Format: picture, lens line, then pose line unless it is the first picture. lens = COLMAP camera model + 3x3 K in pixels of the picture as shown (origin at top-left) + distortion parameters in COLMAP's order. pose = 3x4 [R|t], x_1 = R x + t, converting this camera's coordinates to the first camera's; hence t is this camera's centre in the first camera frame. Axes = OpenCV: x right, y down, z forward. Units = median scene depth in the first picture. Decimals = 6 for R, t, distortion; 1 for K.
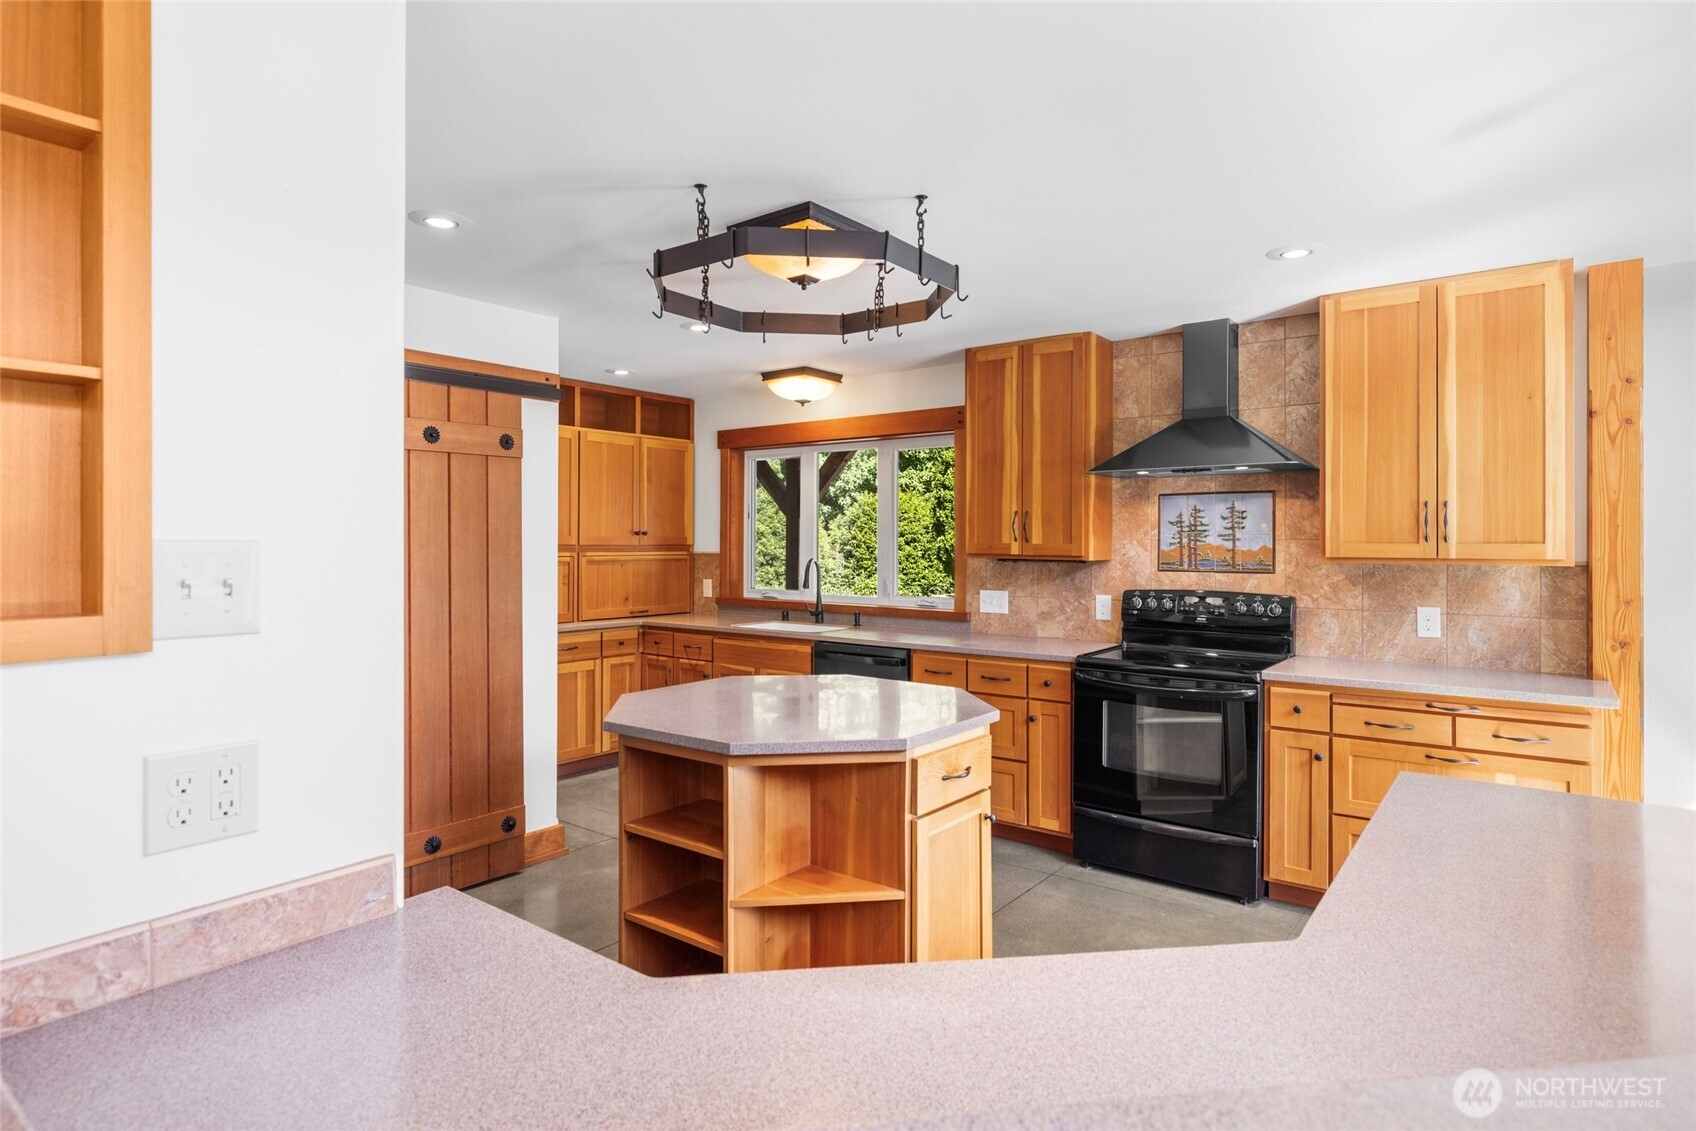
lens RADIAL K [[896.0, 0, 846.7], [0, 896.0, 545.6], [0, 0, 1]] dist [-0.000195, 0.000003]
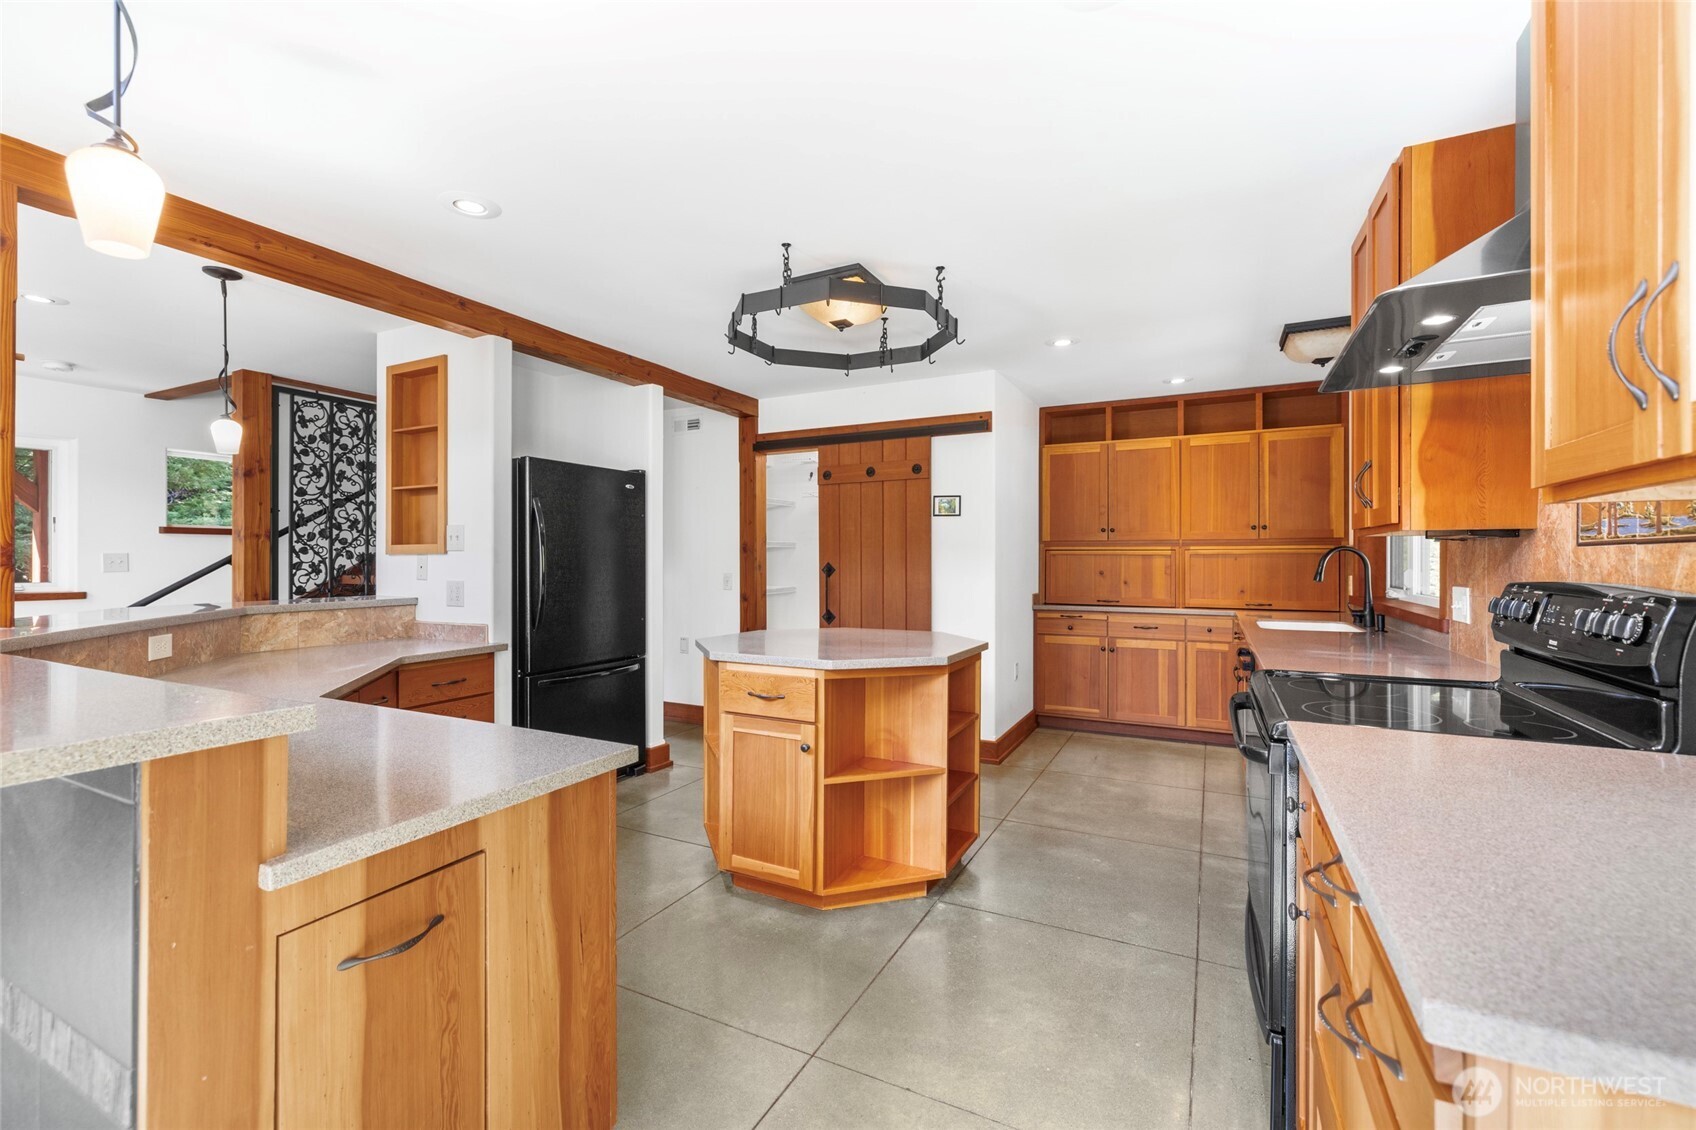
lens RADIAL K [[719.2, 0, 848.0], [0, 719.2, 565.0], [0, 0, 1]] dist [0.000201, -0.000006]
pose [[0.187703, 0.001511, -0.982225, 0.540209], [-0.002655, 0.999996, 0.001031, 0.032616], [0.982222, 0.002414, 0.187706, 0.436908]]
